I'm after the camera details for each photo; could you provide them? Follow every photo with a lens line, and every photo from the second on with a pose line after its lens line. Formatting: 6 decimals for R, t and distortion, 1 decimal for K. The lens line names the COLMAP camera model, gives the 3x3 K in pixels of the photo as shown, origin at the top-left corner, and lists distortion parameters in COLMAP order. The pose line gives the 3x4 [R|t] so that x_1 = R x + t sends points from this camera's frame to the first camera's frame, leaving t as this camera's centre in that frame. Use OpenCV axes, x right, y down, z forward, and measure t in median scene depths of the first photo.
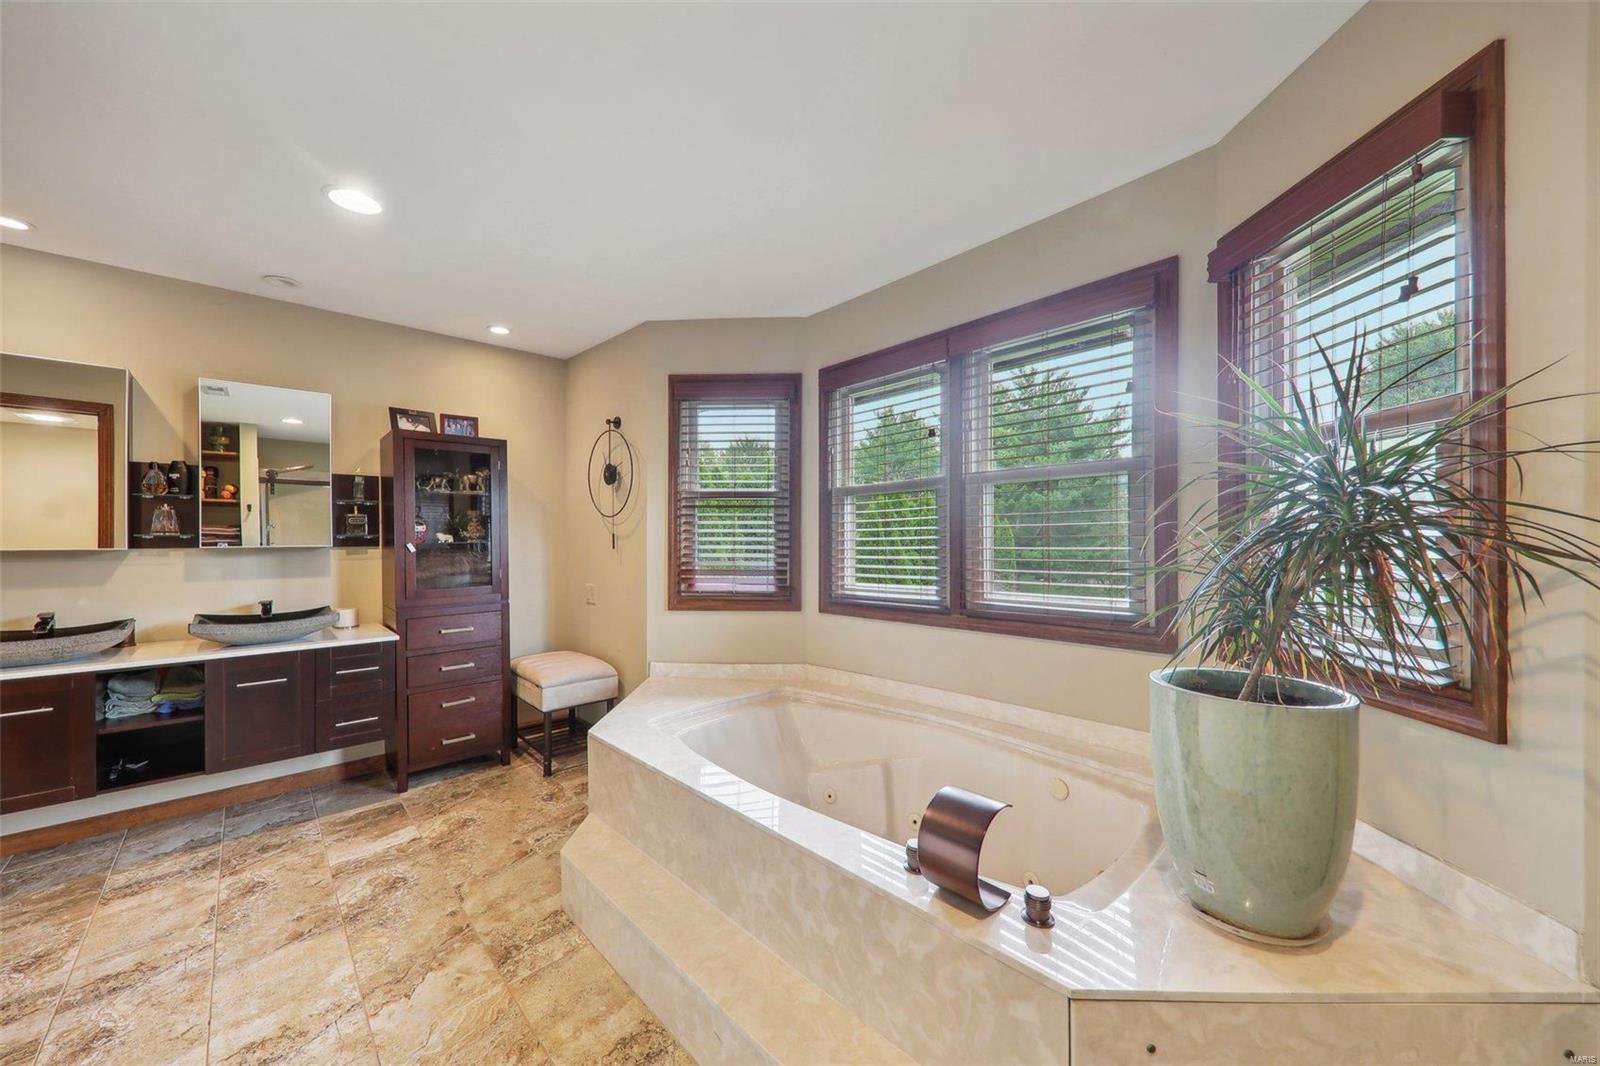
lens RADIAL K [[572.2, 0, 802.6], [0, 572.2, 539.4], [0, 0, 1]] dist [0.000253, -0.000122]
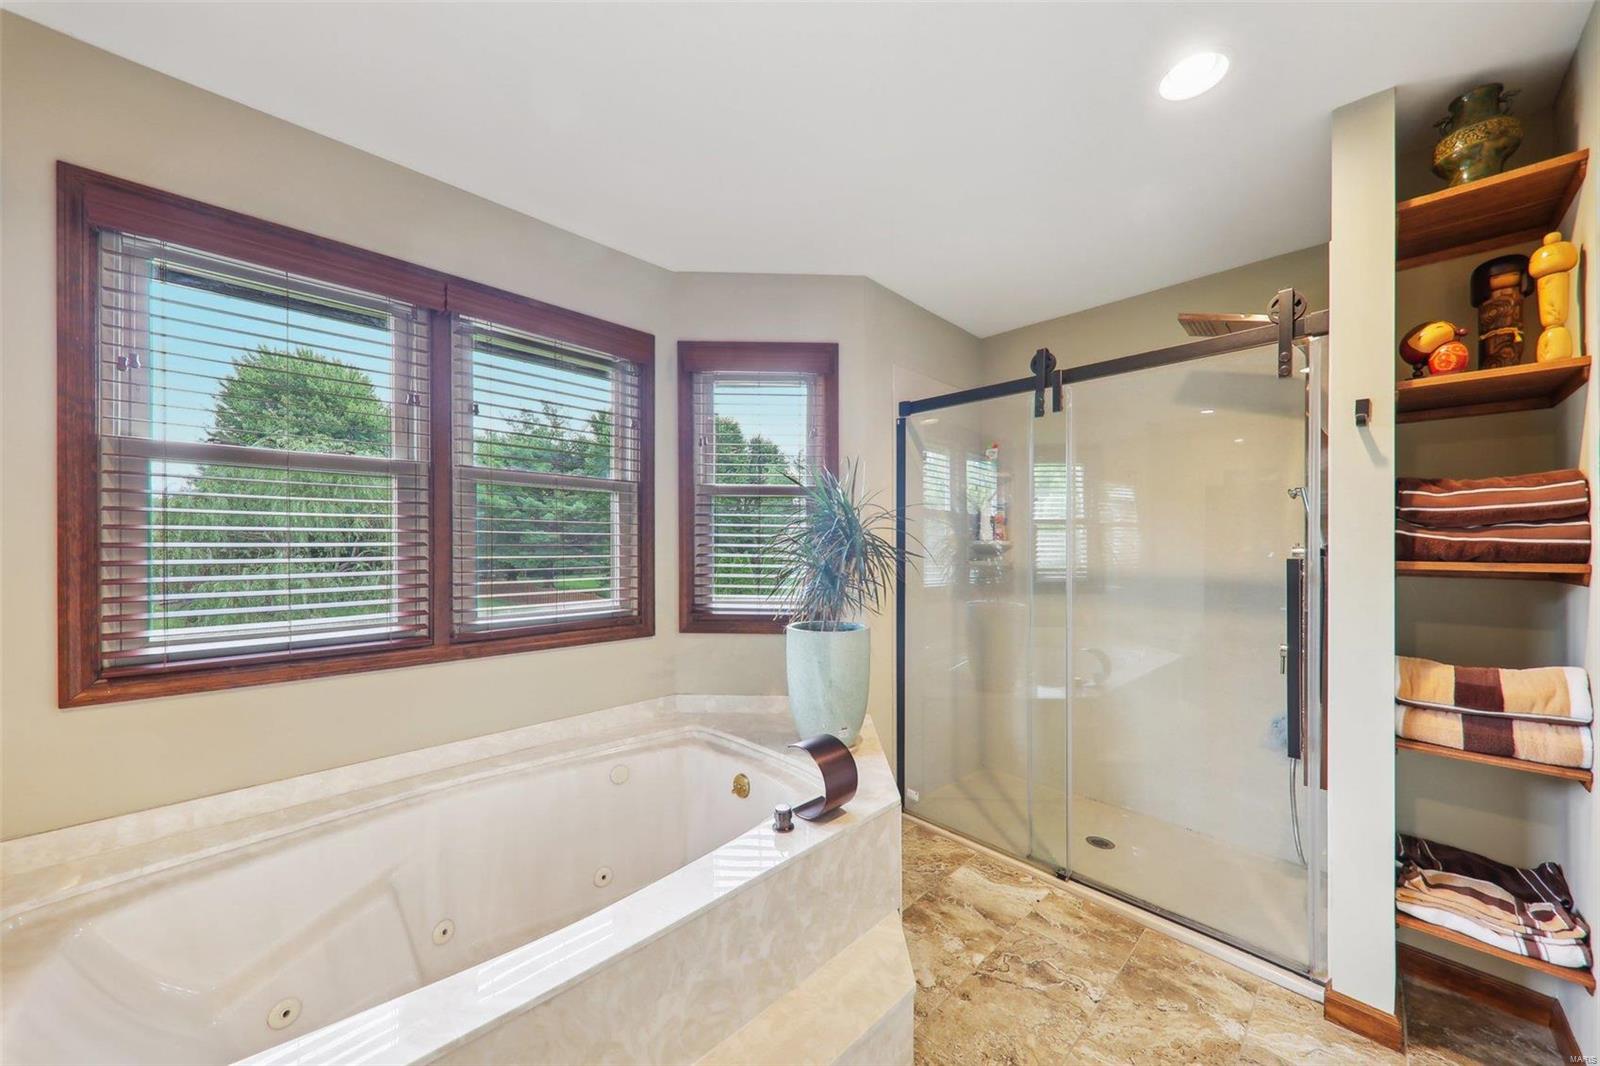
lens RADIAL K [[566.1, 0, 811.5], [0, 566.1, 541.2], [0, 0, 1]] dist [0.007621, -0.000143]
pose [[-0.040876, 0.015672, 0.999041, -0.525263], [-0.004575, 0.999864, -0.015872, 0.001802], [-0.999154, -0.005220, -0.040799, 0.530960]]
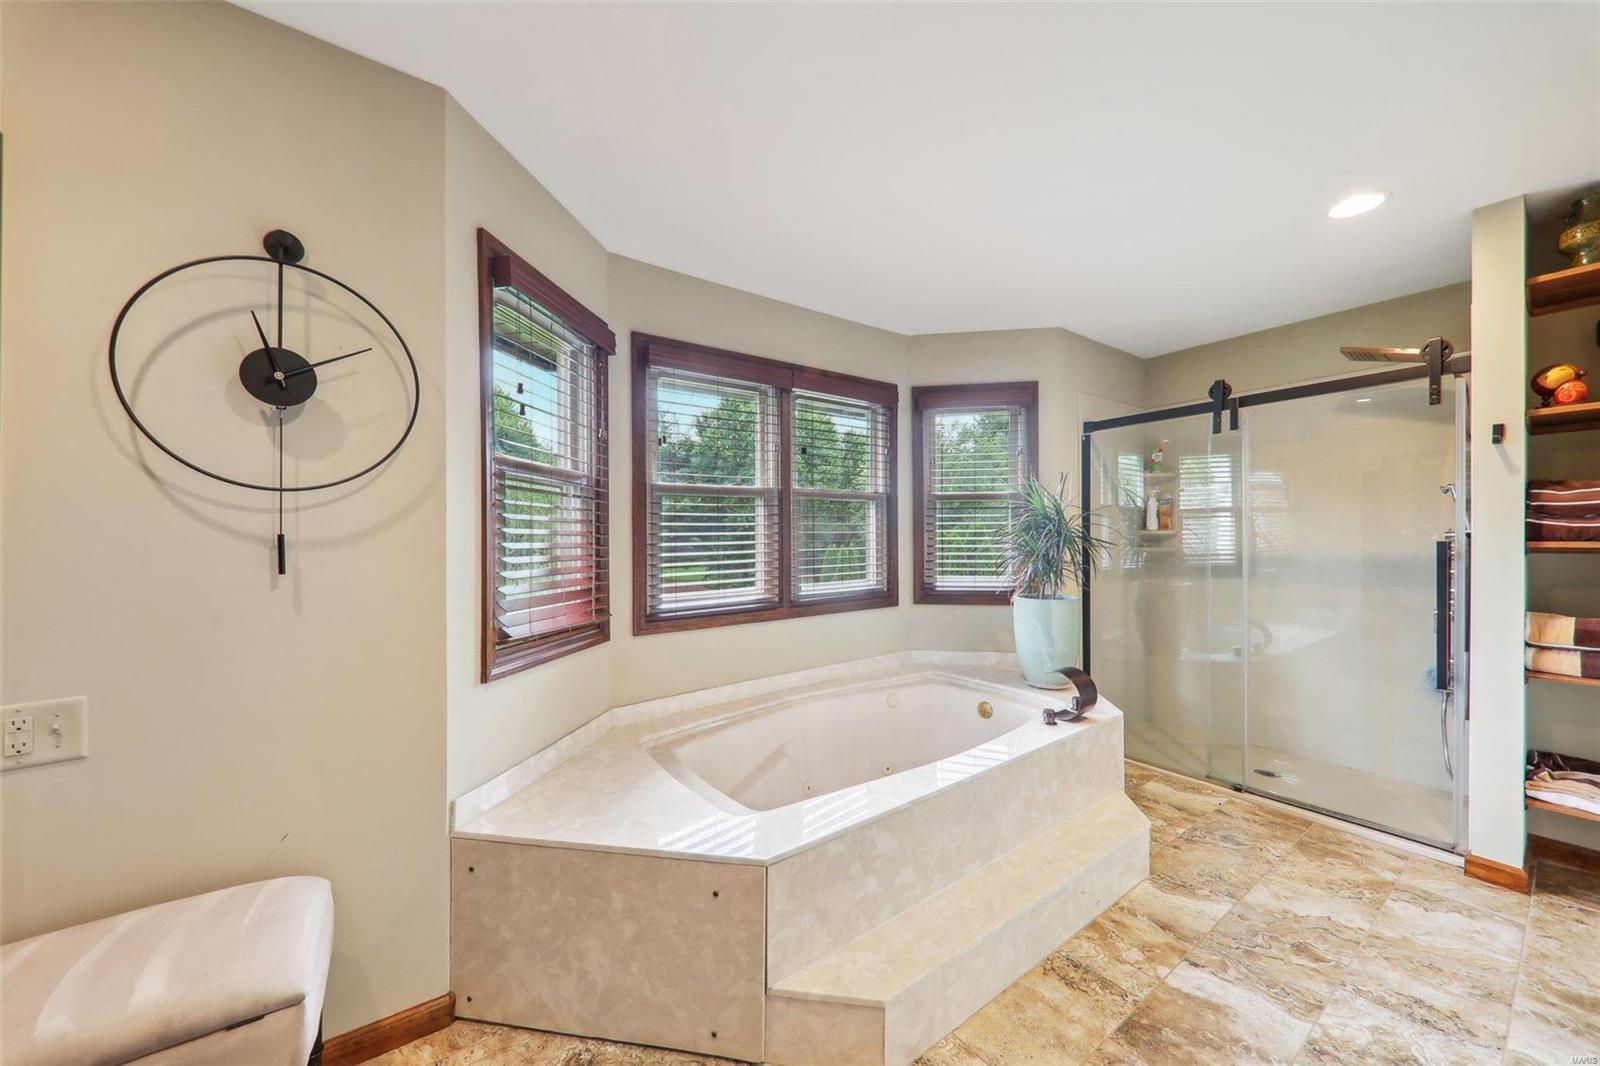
lens RADIAL K [[568.0, 0, 802.1], [0, 568.0, 544.0], [0, 0, 1]] dist [-0.000120, -0.000029]
pose [[0.124240, -0.004001, 0.992244, -0.882556], [0.012148, 0.999923, 0.002511, -0.000851], [-0.992178, 0.011742, 0.124279, 0.818275]]
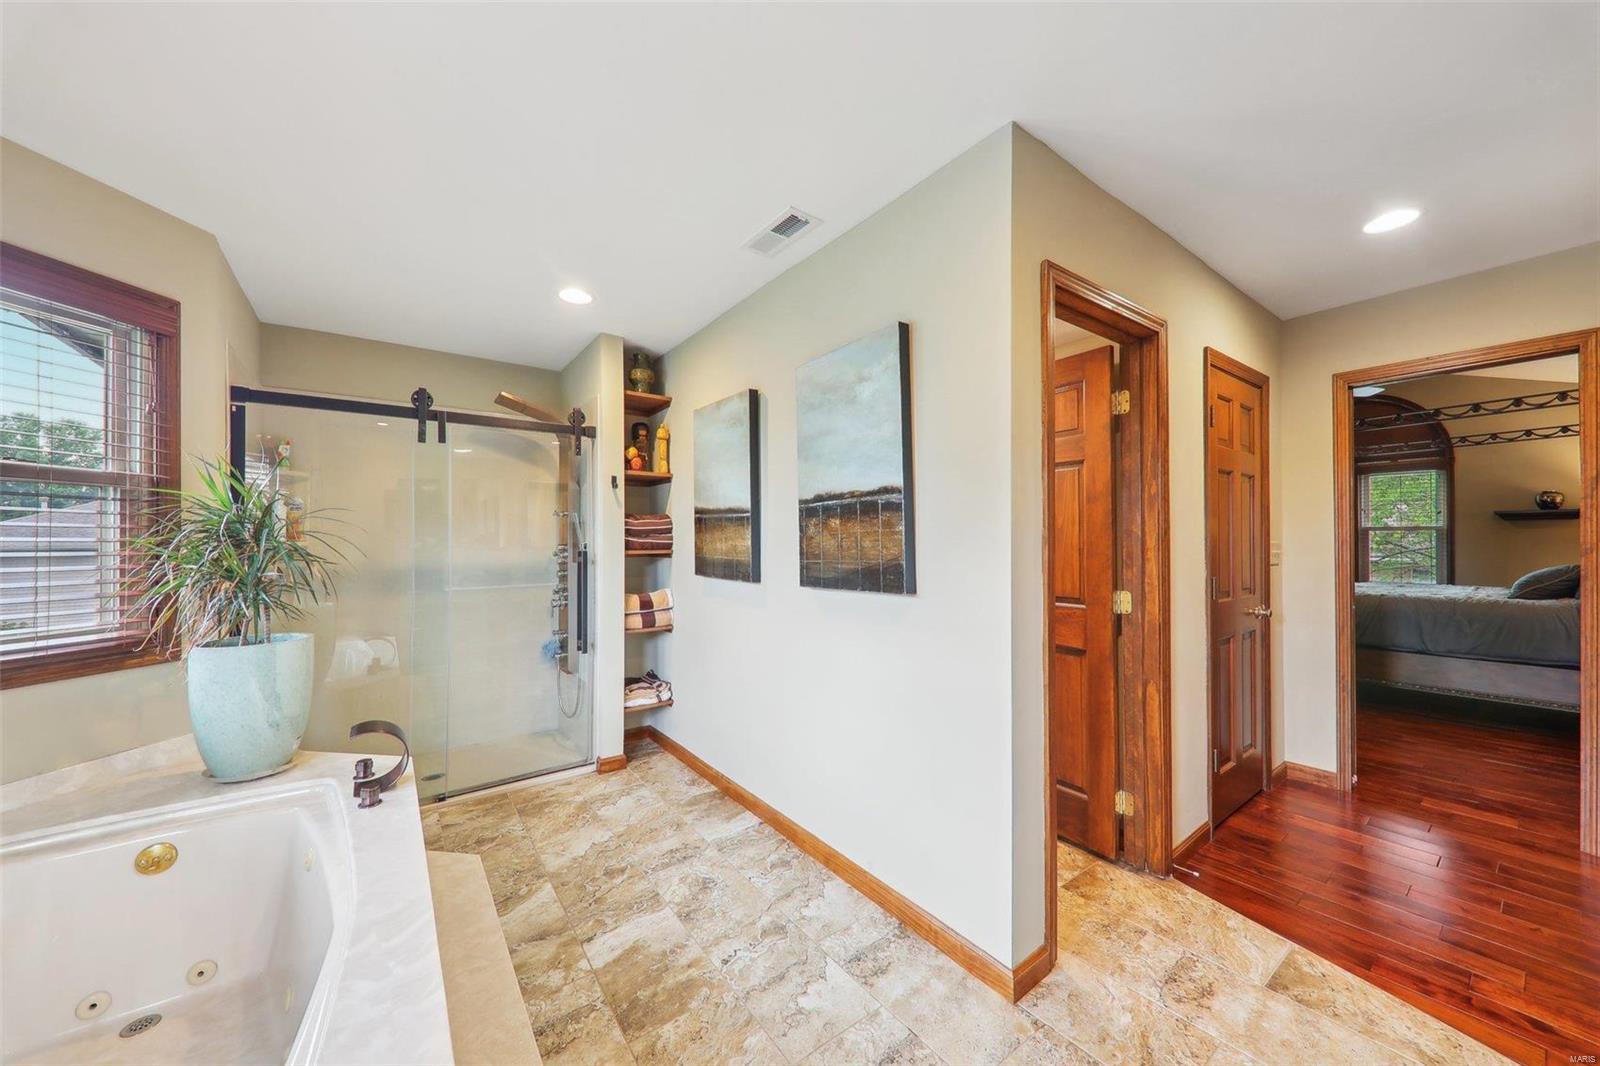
lens RADIAL K [[572.2, 0, 802.6], [0, 572.2, 539.4], [0, 0, 1]] dist [0.000253, -0.000122]
pose [[-0.994760, 0.011361, 0.101607, -0.504429], [0.011630, 0.999930, 0.002050, -0.013453], [-0.101576, 0.003221, -0.994823, 1.166385]]
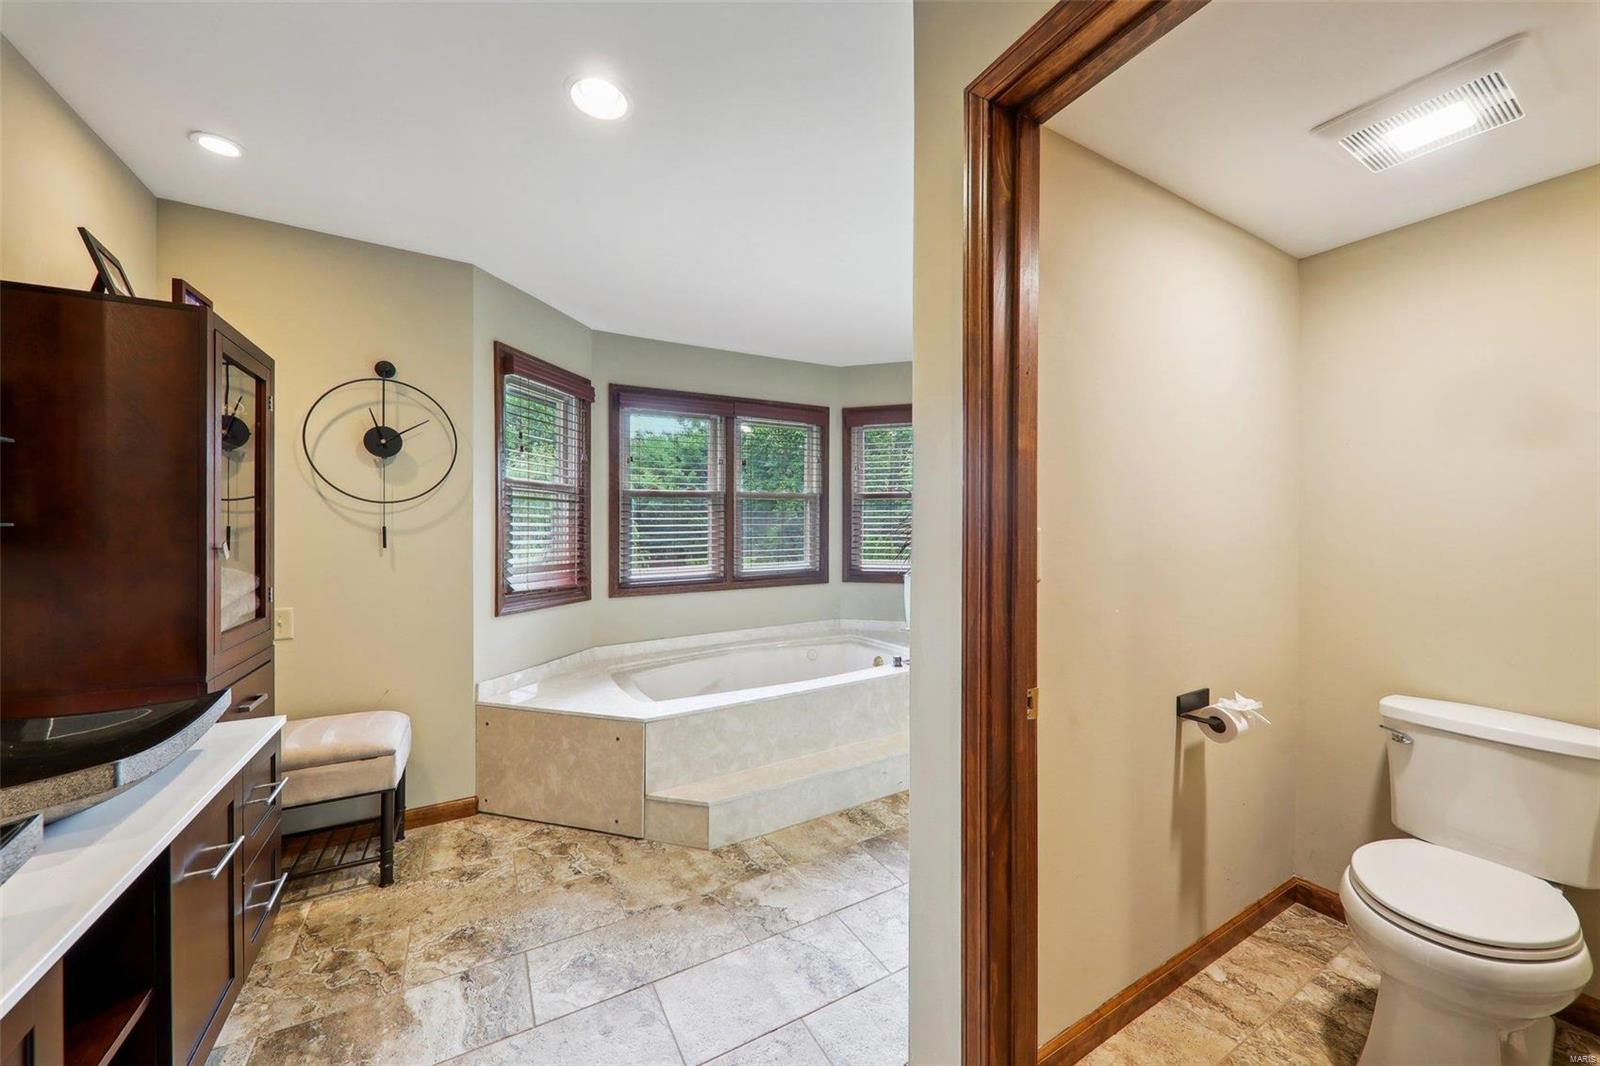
lens RADIAL K [[572.2, 0, 802.6], [0, 572.2, 539.4], [0, 0, 1]] dist [0.000253, -0.000122]
pose [[0.233388, -0.013444, 0.972291, -1.204622], [0.005860, 0.999906, 0.012420, -0.000497], [-0.972366, 0.002799, 0.233445, 0.438961]]
